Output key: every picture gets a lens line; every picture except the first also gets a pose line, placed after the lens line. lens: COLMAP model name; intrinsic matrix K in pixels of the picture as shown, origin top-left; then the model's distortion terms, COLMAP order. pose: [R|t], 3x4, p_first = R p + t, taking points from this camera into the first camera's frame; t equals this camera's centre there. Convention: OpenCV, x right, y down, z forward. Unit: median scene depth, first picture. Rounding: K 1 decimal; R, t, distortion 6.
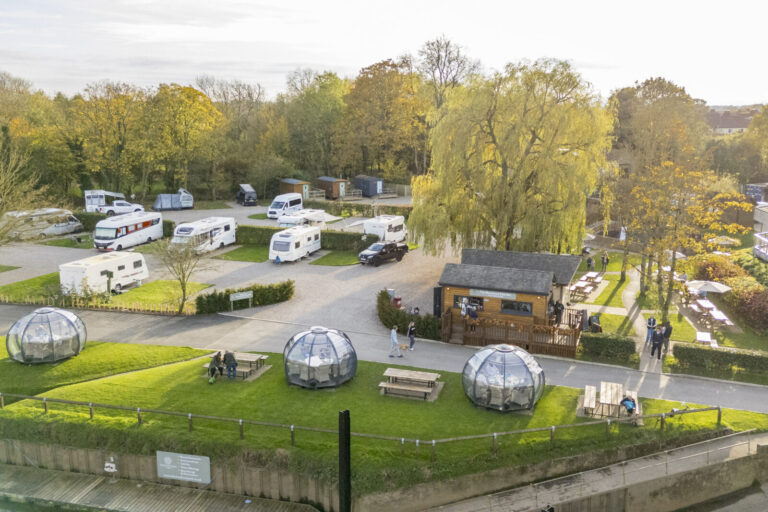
lens RADIAL K [[610.7, 0, 384.0], [0, 610.7, 256.0], [0, 0, 1]] dist [0.044704, -0.001461]
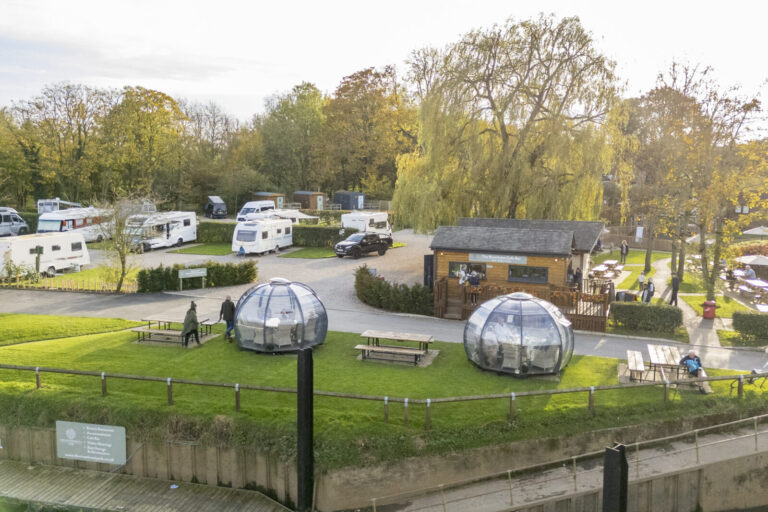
lens RADIAL K [[645.0, 0, 355.0], [0, 645.0, 251.6], [0, 0, 1]] dist [0.042553, -0.001222]
pose [[0.999838, 0.004183, -0.017529, 0.004117], [-0.005518, 0.997026, -0.076870, 0.120217], [0.017155, 0.076954, 0.996887, 0.143589]]
